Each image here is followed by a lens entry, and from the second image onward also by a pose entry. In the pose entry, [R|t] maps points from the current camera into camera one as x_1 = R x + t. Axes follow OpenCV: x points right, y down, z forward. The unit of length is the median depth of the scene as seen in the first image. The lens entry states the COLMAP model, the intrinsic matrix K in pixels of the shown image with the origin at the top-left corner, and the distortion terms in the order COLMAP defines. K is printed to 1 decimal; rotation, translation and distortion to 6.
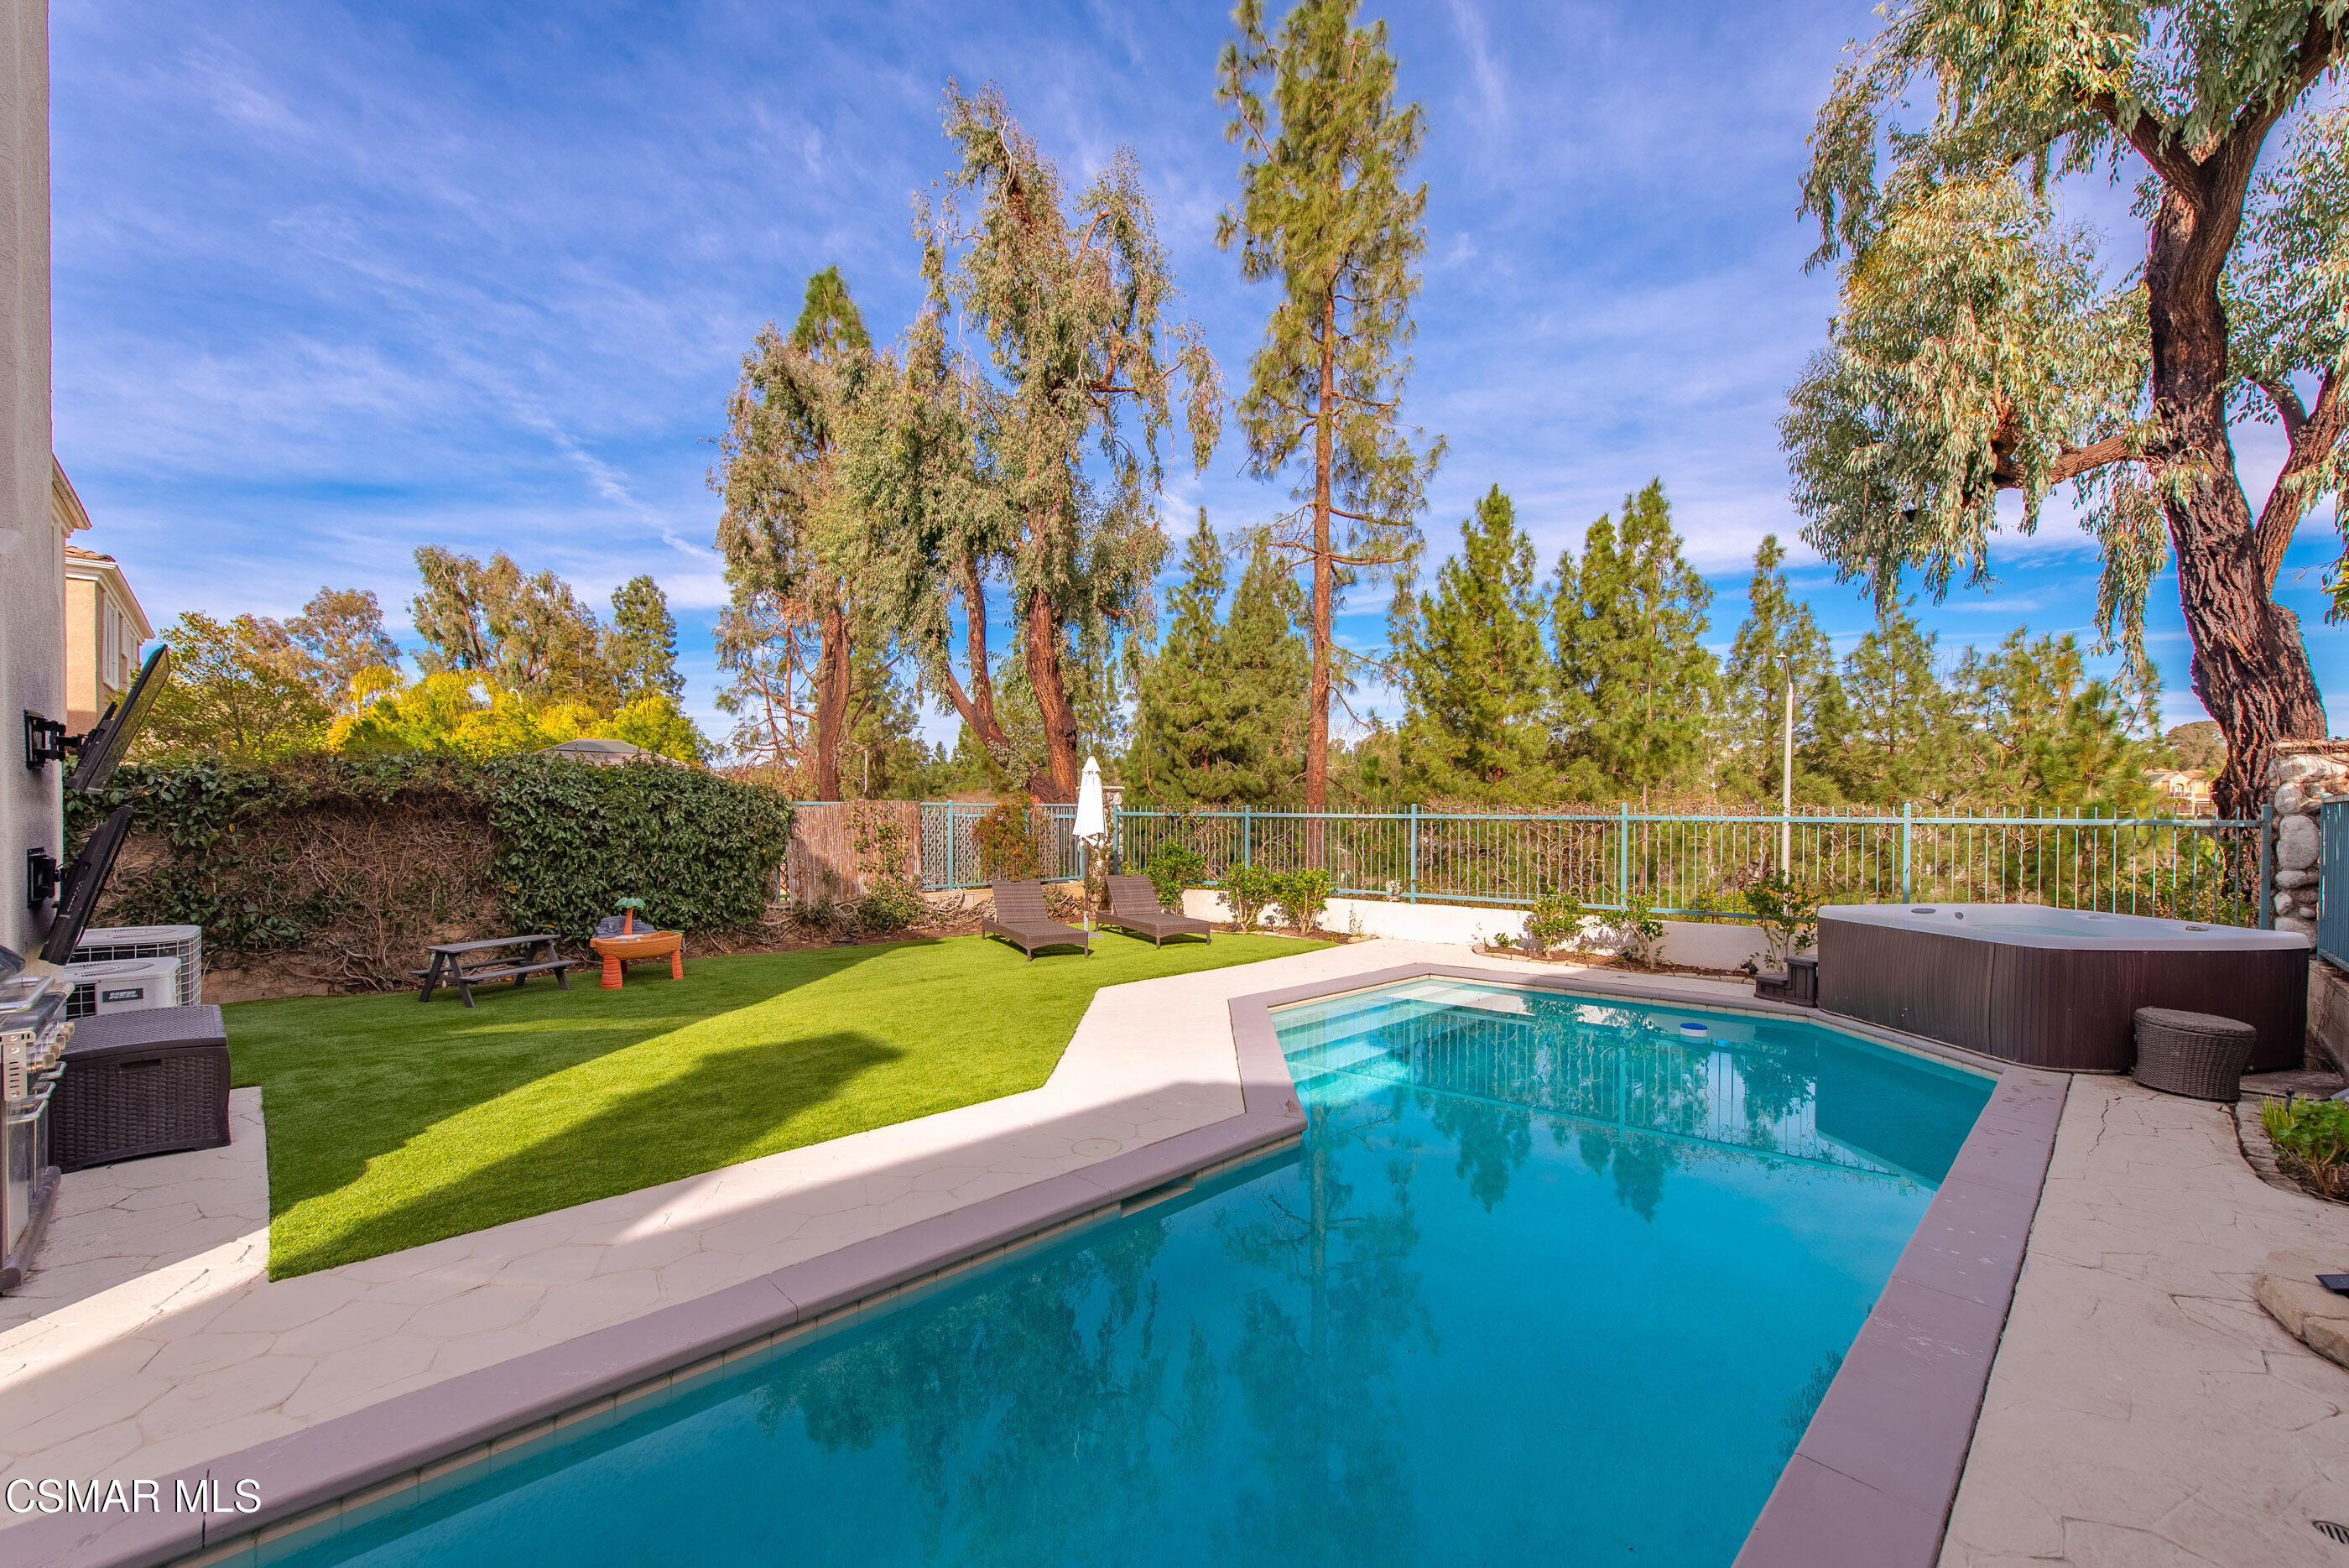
lens RADIAL K [[935.6, 0, 1178.5], [0, 935.6, 829.8], [0, 0, 1]] dist [0.015979, -0.002251]
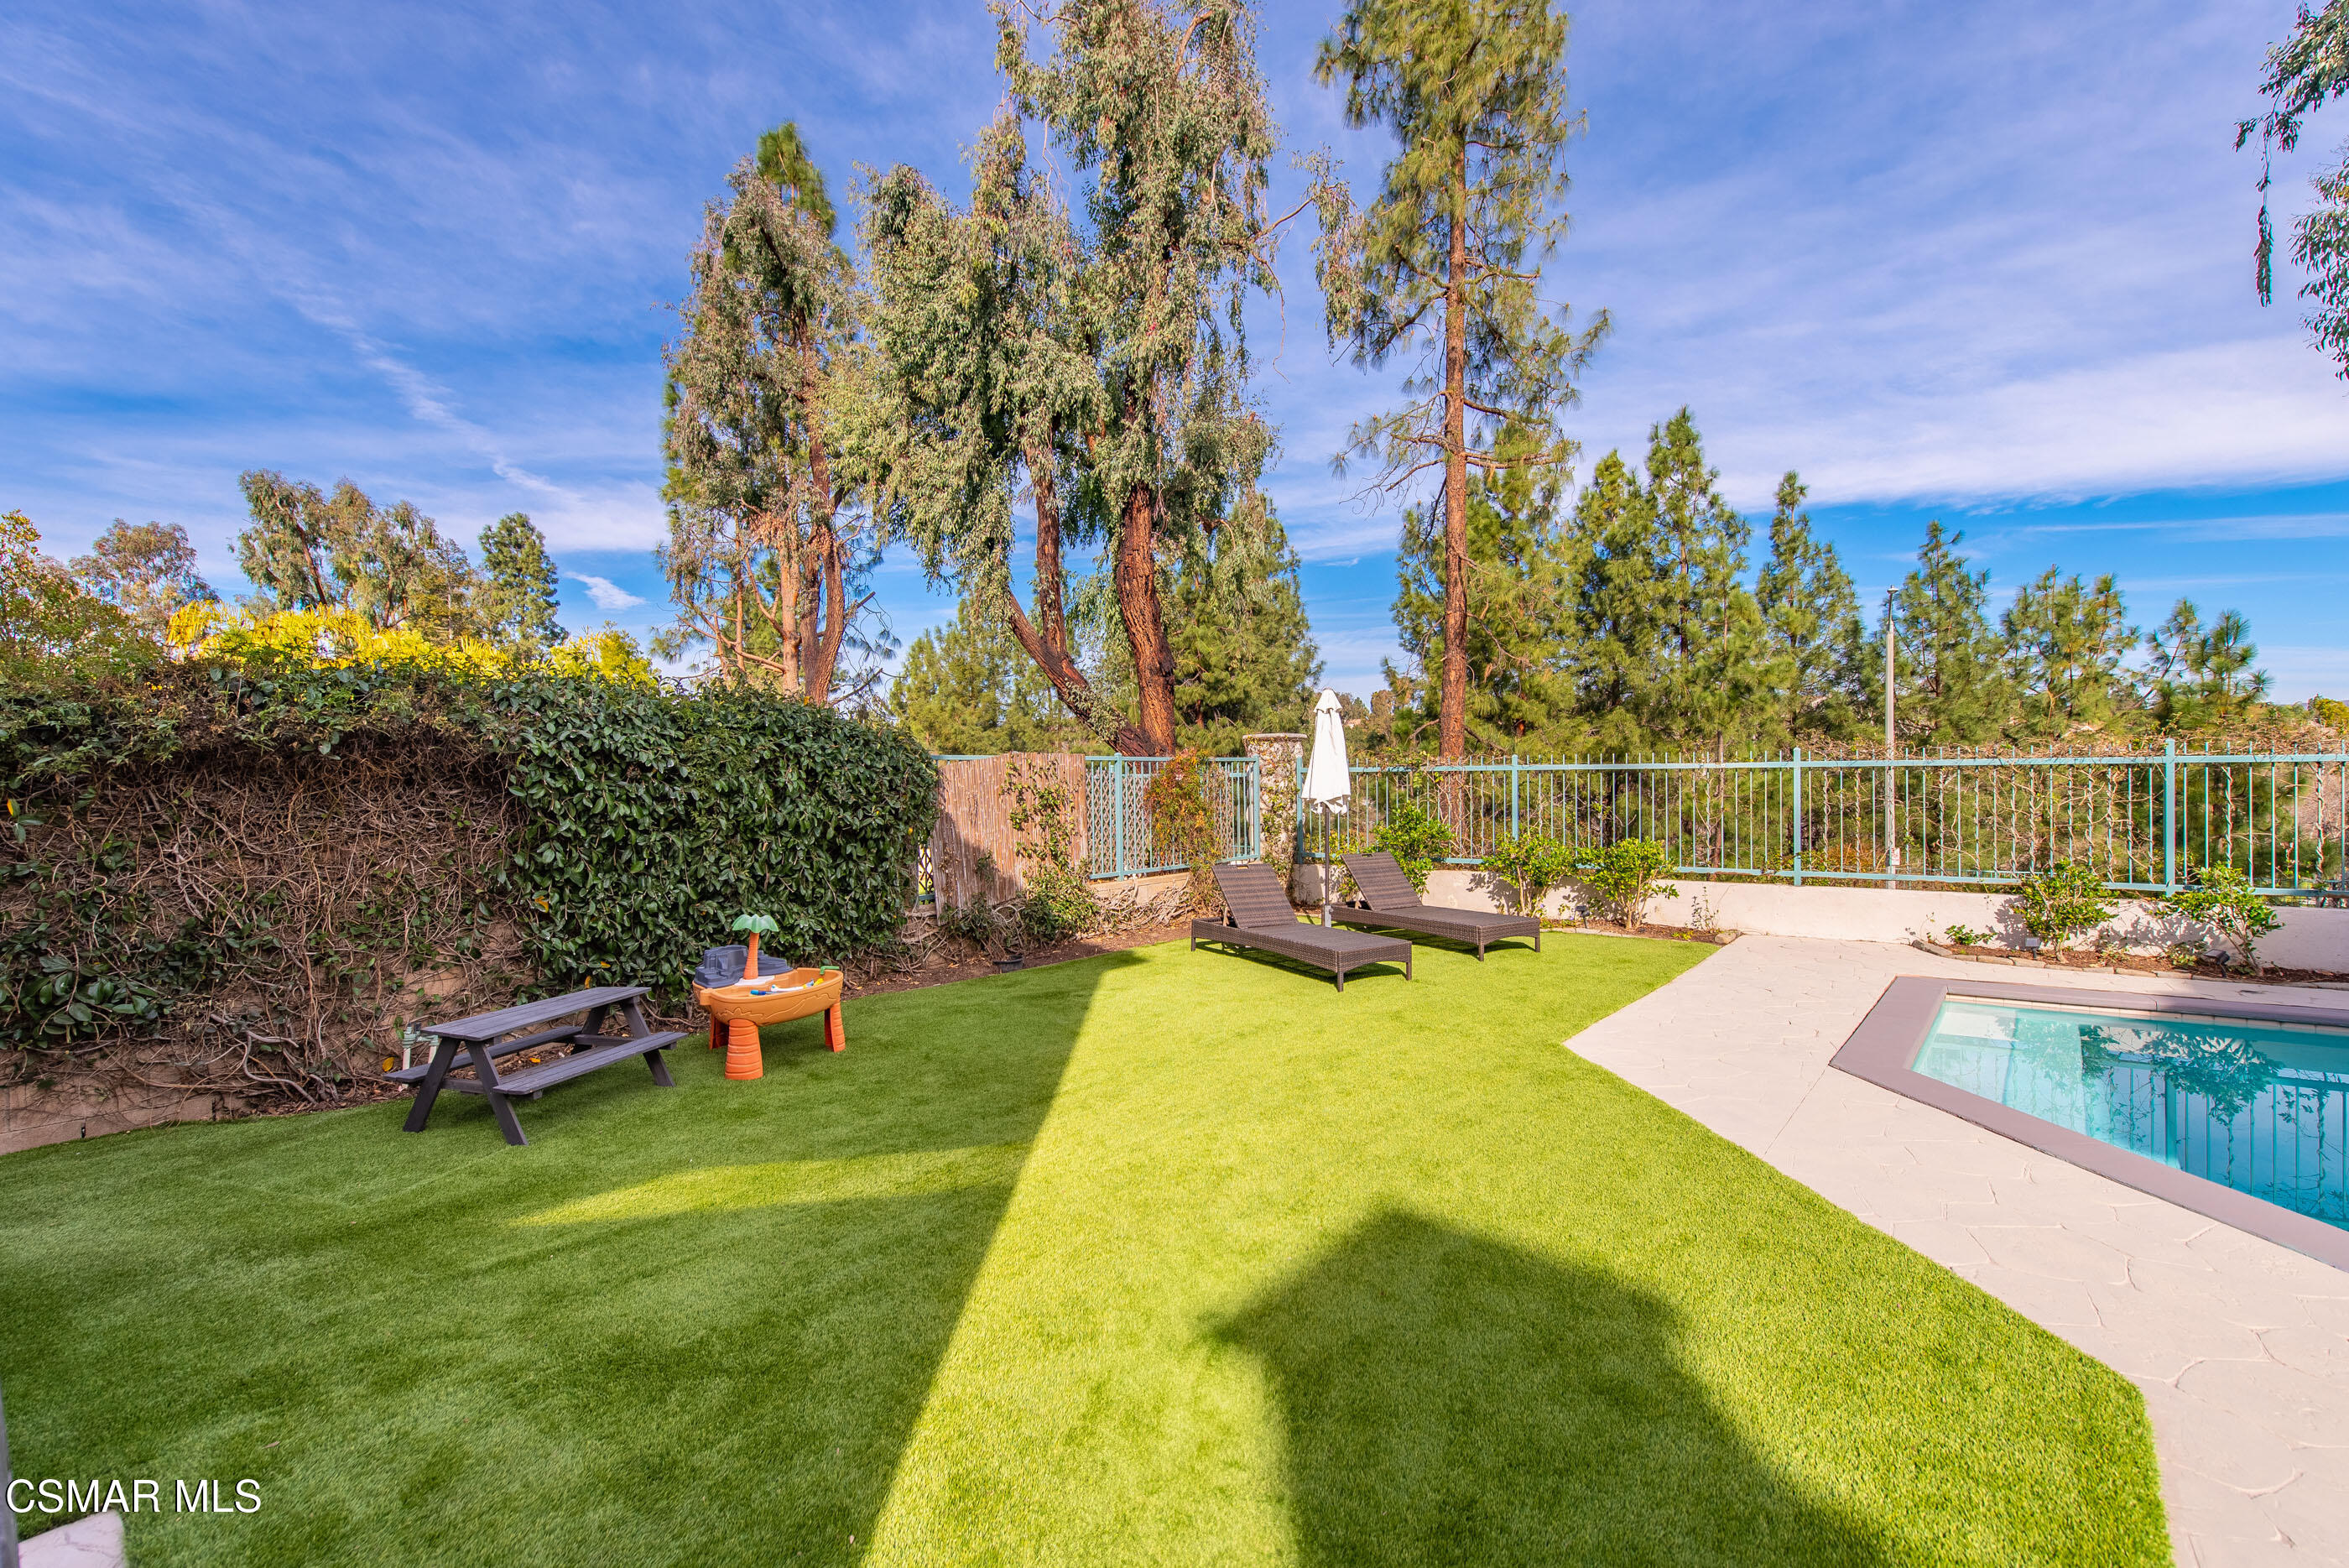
lens RADIAL K [[970.6, 0, 1173.5], [0, 970.6, 791.8], [0, 0, 1]] dist [0.012575, -0.001525]
pose [[0.996077, -0.016065, 0.087024, -0.224990], [0.016362, 0.999863, -0.002696, 0.000550], [-0.086969, 0.004110, 0.996203, 0.222818]]
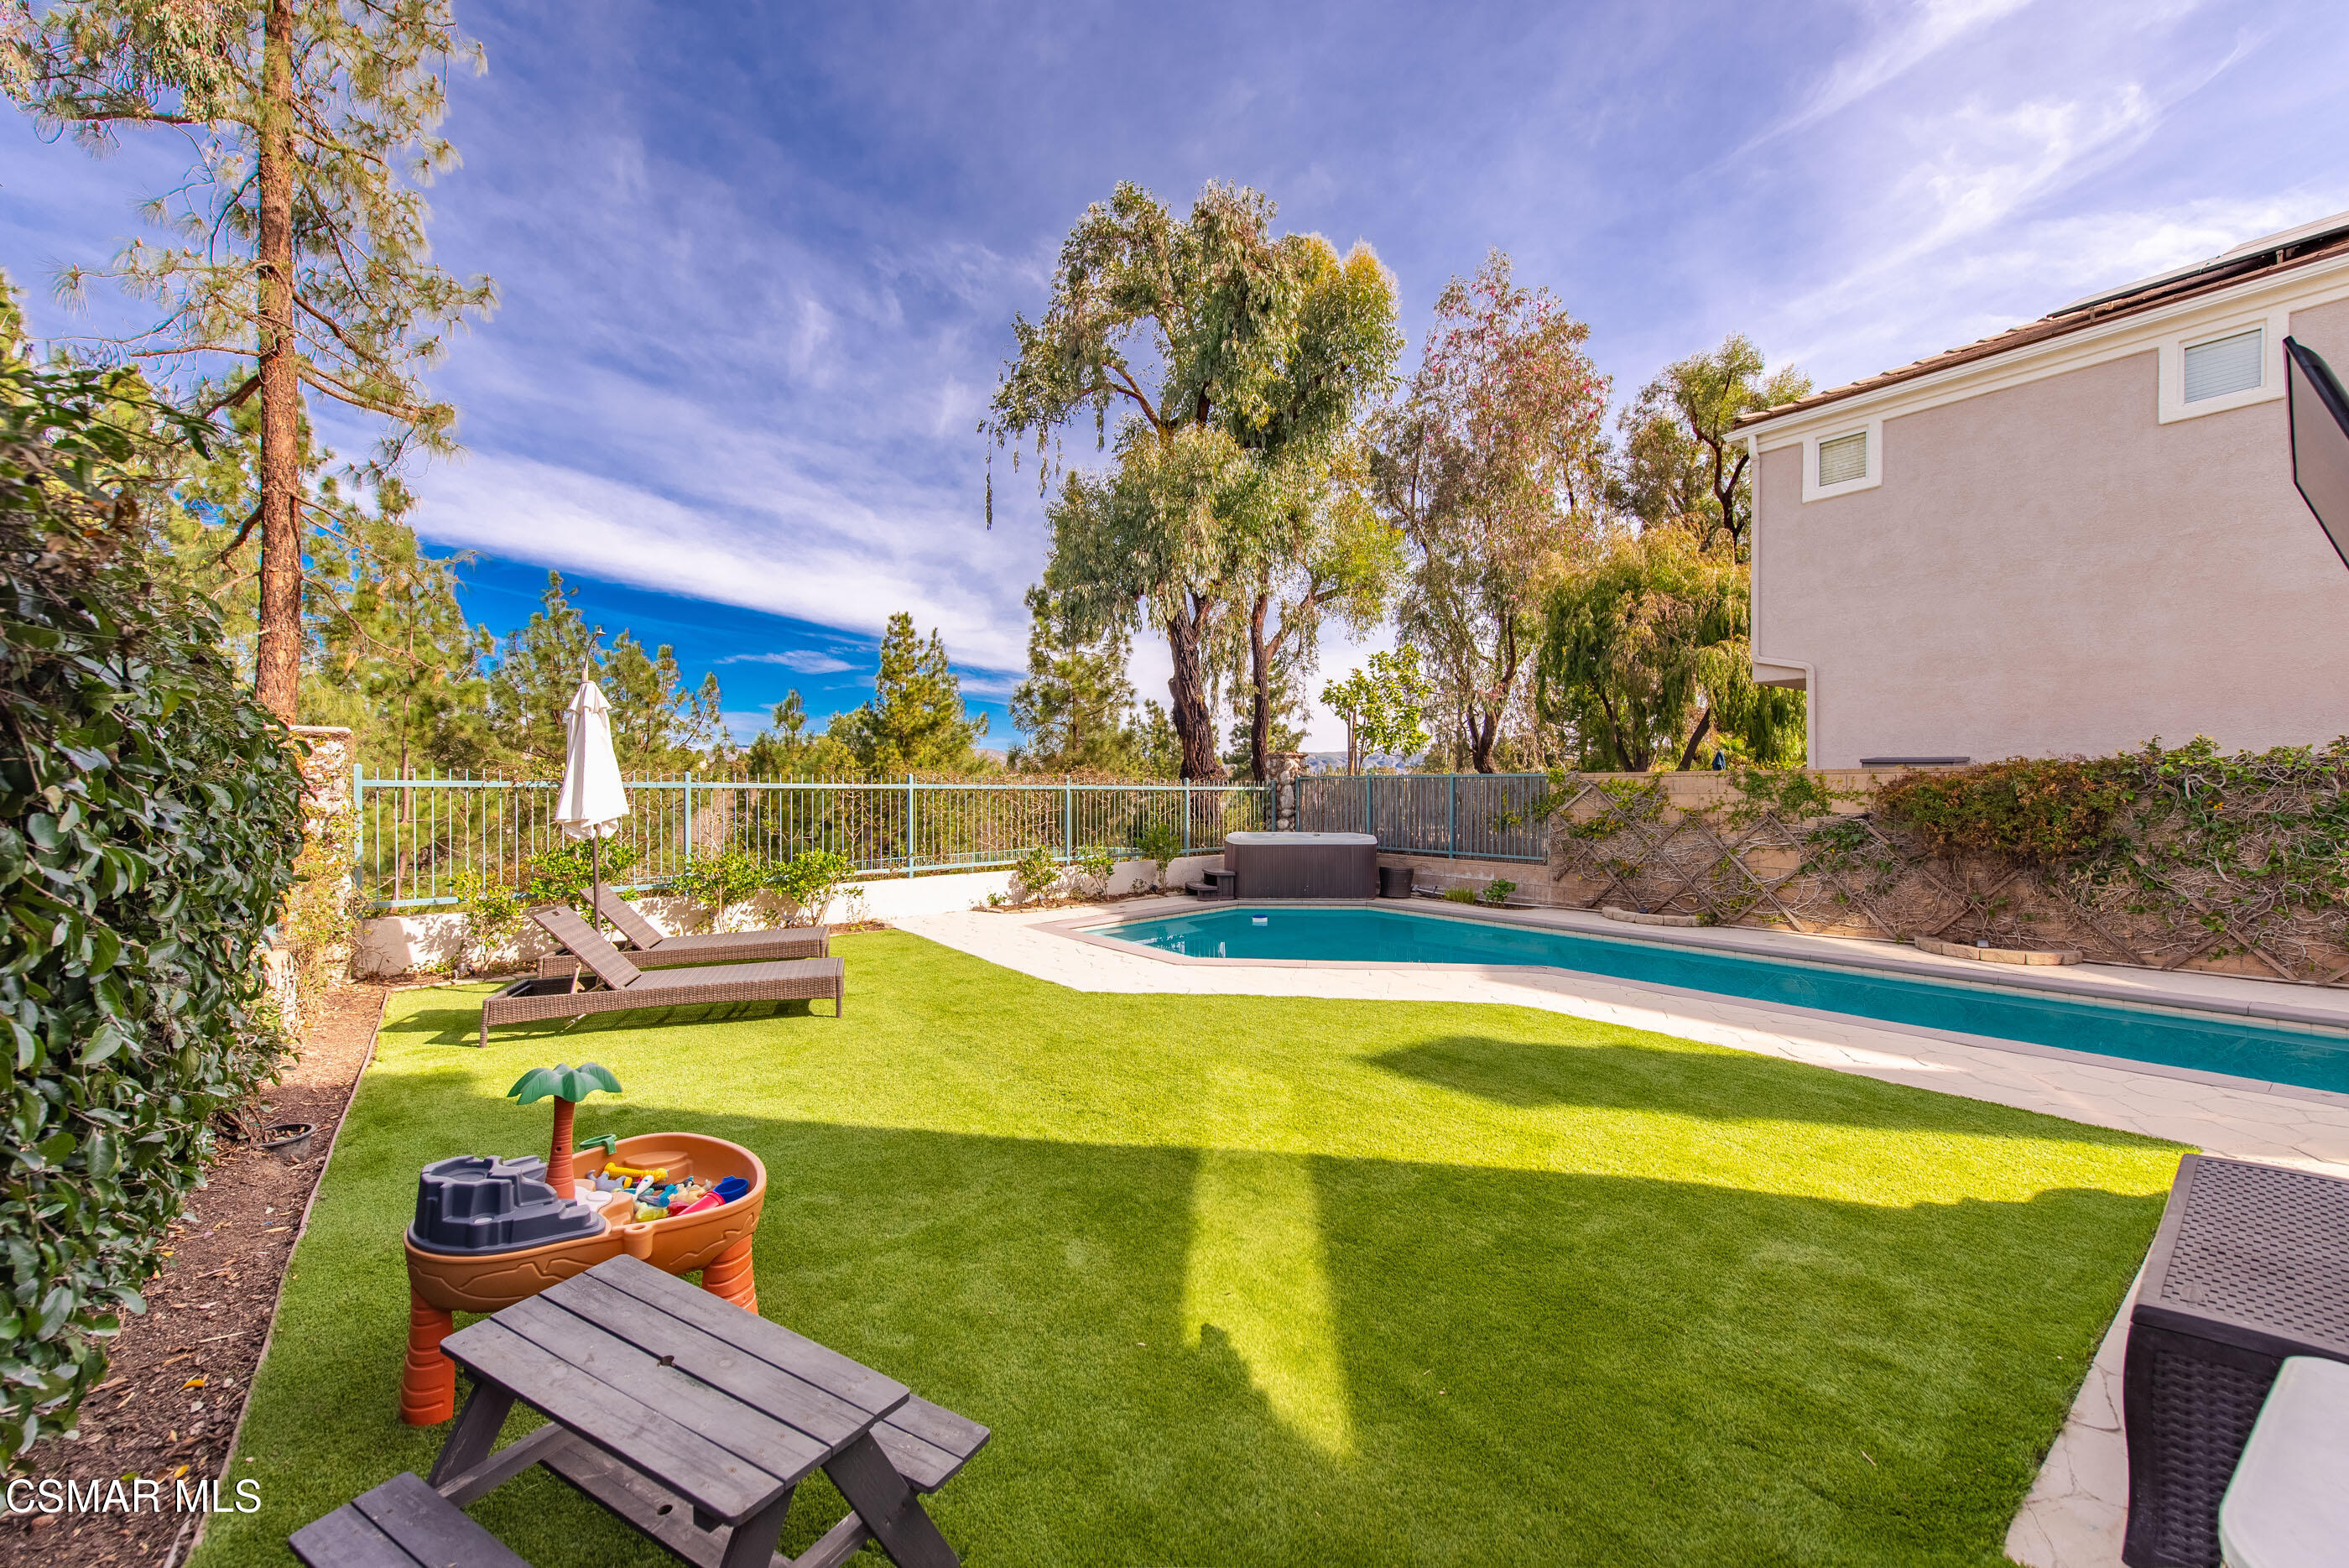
lens RADIAL K [[935.6, 0, 1178.6], [0, 935.6, 794.1], [0, 0, 1]] dist [0.015979, -0.002251]
pose [[0.109190, -0.008129, 0.993988, -0.509905], [0.021832, 0.999745, 0.005778, -0.004483], [-0.993781, 0.021070, 0.109340, 0.477631]]
